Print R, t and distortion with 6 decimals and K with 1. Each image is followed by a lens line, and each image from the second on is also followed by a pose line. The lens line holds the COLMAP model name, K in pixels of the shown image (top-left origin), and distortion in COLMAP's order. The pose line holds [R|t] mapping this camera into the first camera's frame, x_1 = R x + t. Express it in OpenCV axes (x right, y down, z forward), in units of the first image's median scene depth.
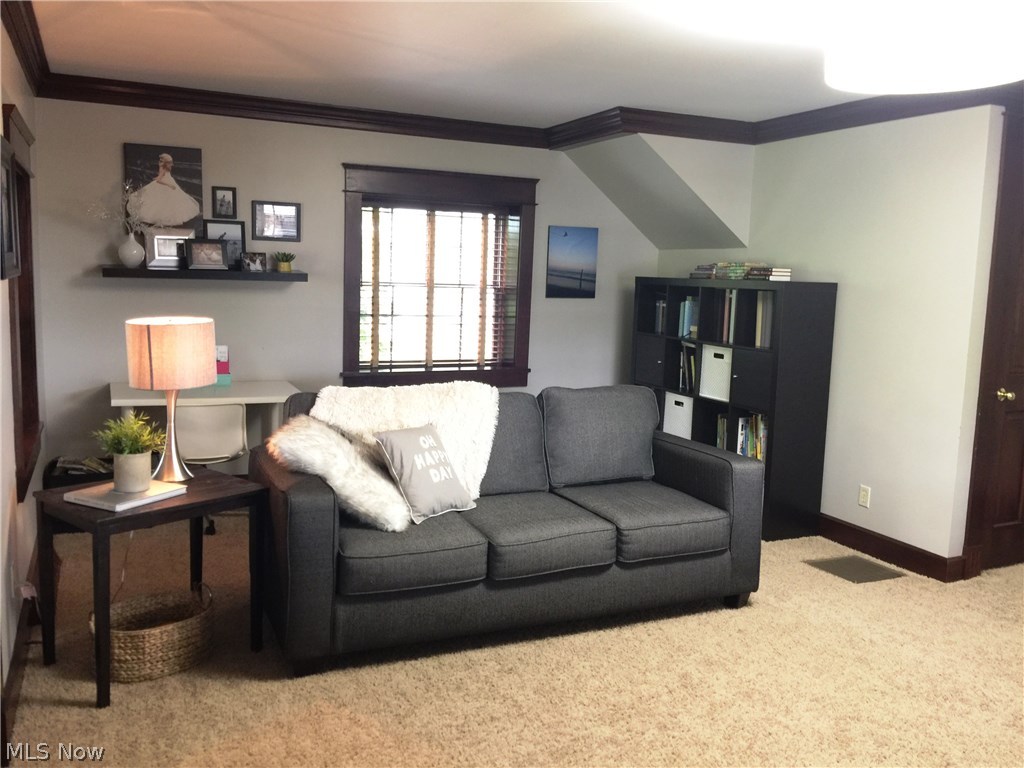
lens RADIAL K [[871.0, 0, 514.7], [0, 871.0, 379.2], [0, 0, 1]] dist [0.096718, -0.158598]
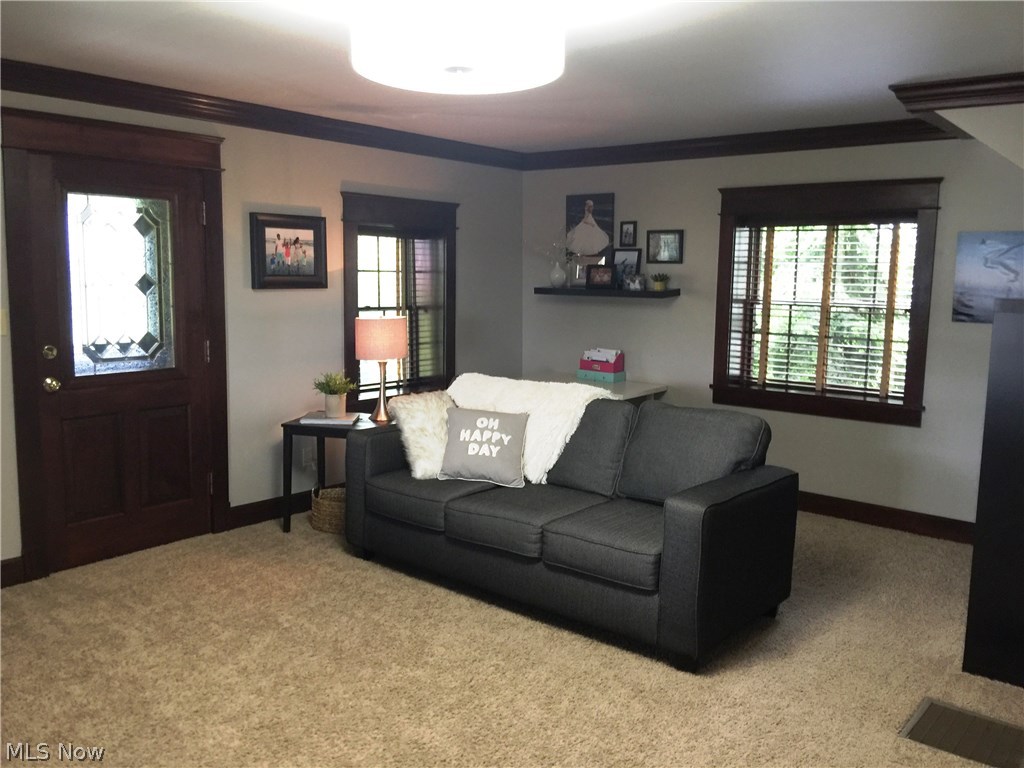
lens RADIAL K [[870.9, 0, 512.0], [0, 870.9, 384.0], [0, 0, 1]] dist [-0.000232, -0.000651]
pose [[0.426886, 0.091569, -0.899658, 0.784706], [-0.118638, 0.991932, 0.044667, -0.032105], [0.896490, 0.087666, 0.434305, 0.385940]]
